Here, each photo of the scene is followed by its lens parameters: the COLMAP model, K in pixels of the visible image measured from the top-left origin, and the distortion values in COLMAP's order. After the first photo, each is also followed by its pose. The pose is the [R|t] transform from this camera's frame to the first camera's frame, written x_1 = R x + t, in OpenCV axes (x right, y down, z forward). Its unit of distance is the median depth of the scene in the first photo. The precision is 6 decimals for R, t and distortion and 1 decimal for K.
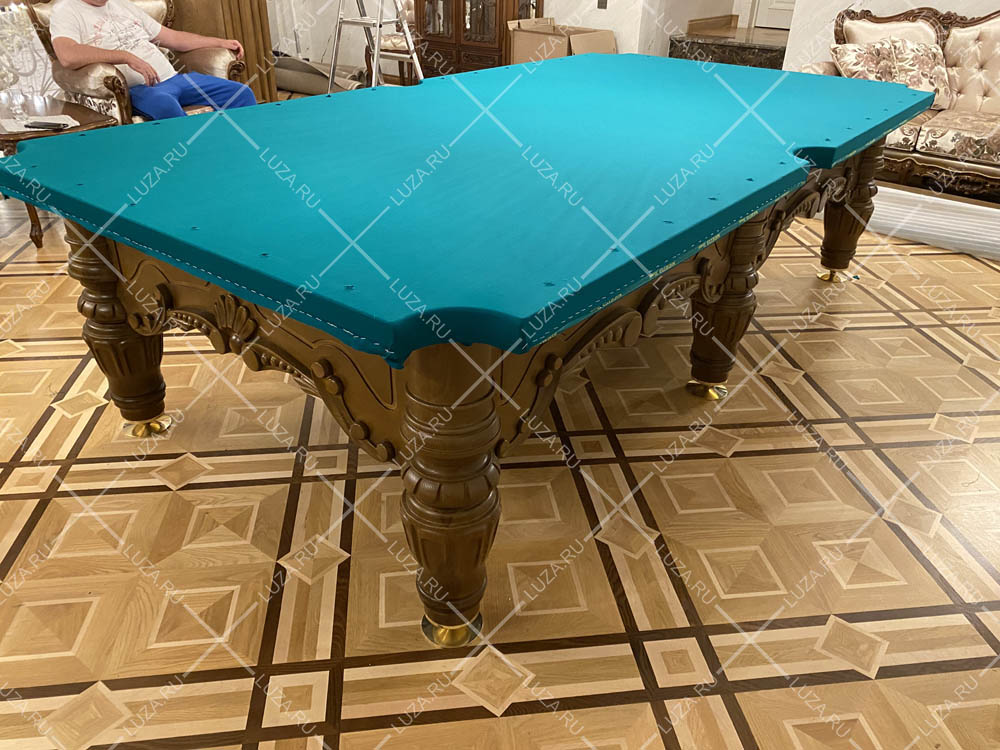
lens RADIAL K [[740.8, 0, 504.3], [0, 740.8, 370.5], [0, 0, 1]] dist [0.026050, -0.021272]
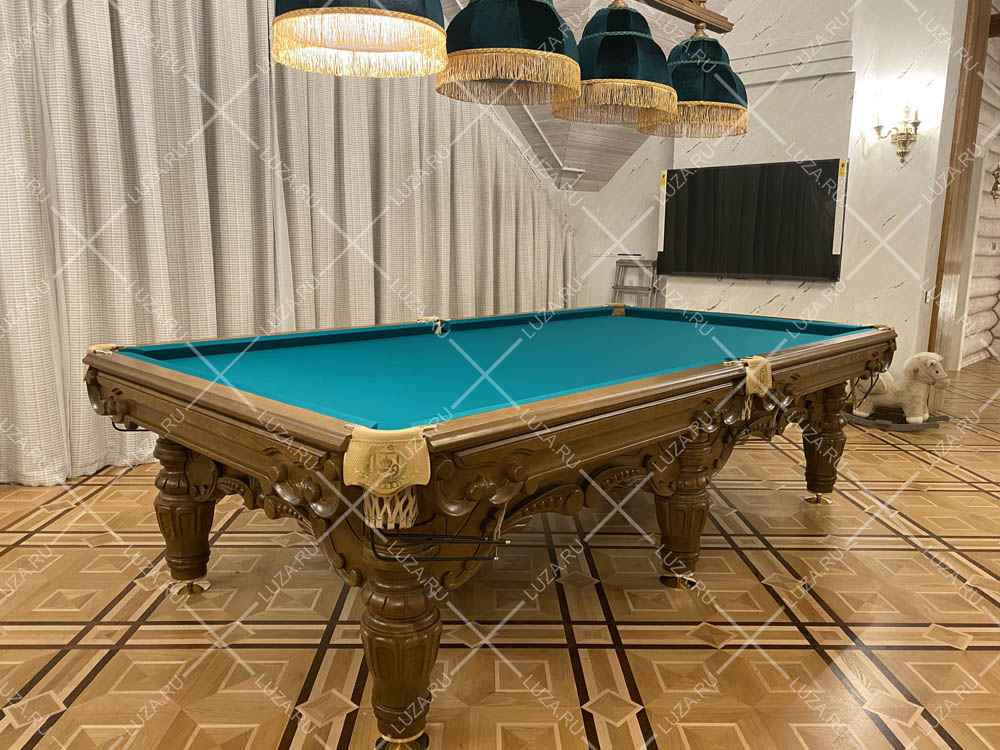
lens RADIAL K [[740.8, 0, 502.8], [0, 740.8, 373.2], [0, 0, 1]] dist [0.026050, -0.021272]
pose [[0.994098, 0.005474, -0.108346, 0.111594], [-0.042395, 0.938909, -0.341546, 0.129900], [0.099857, 0.344123, 0.933599, -0.175693]]
